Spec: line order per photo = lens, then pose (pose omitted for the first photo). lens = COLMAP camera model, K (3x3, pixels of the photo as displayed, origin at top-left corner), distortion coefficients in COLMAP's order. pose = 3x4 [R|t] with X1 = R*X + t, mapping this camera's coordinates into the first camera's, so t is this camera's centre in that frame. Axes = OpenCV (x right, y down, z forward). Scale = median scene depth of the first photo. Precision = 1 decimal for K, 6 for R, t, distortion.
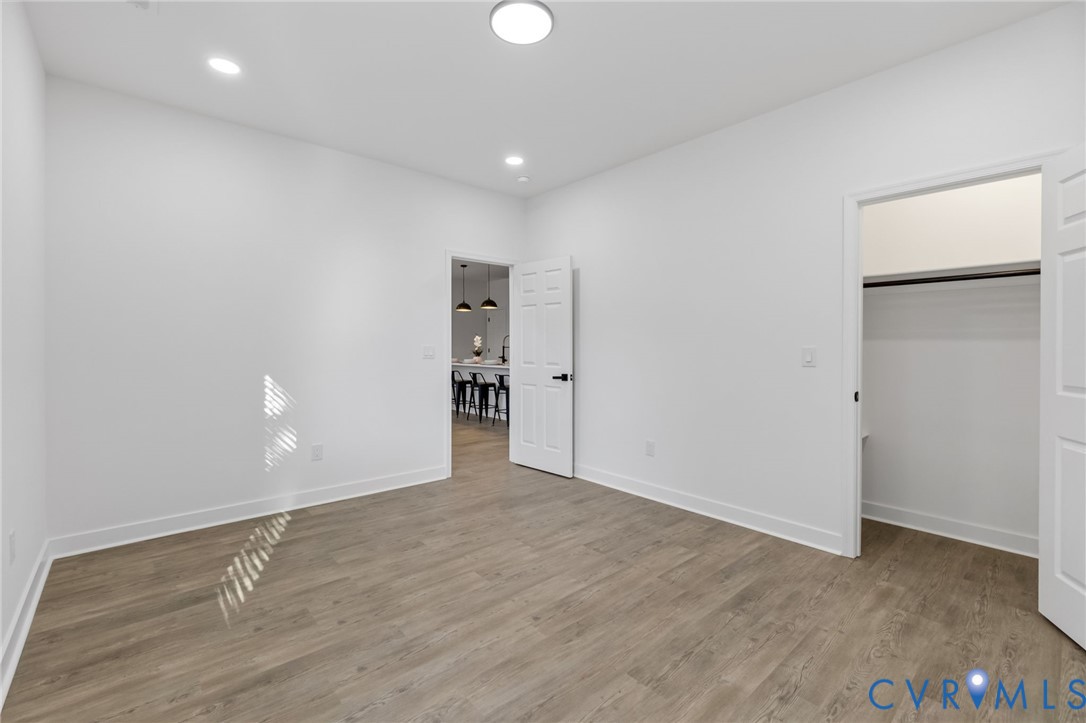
lens RADIAL K [[473.7, 0, 534.5], [0, 473.7, 351.3], [0, 0, 1]] dist [-0.003114, -0.000740]
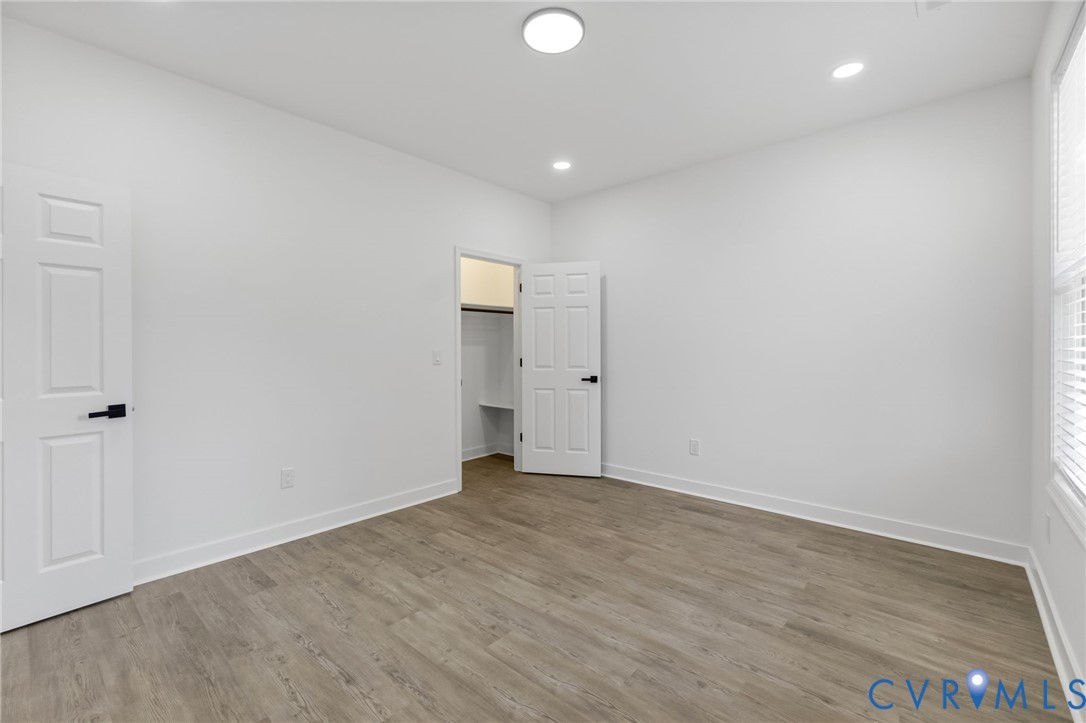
lens RADIAL K [[473.7, 0, 532.5], [0, 473.7, 358.9], [0, 0, 1]] dist [-0.003114, -0.000740]
pose [[-0.125834, -0.029060, 0.991626, -0.944135], [0.014851, 0.999404, 0.031173, -0.026770], [-0.991940, 0.018649, -0.125327, 1.081189]]
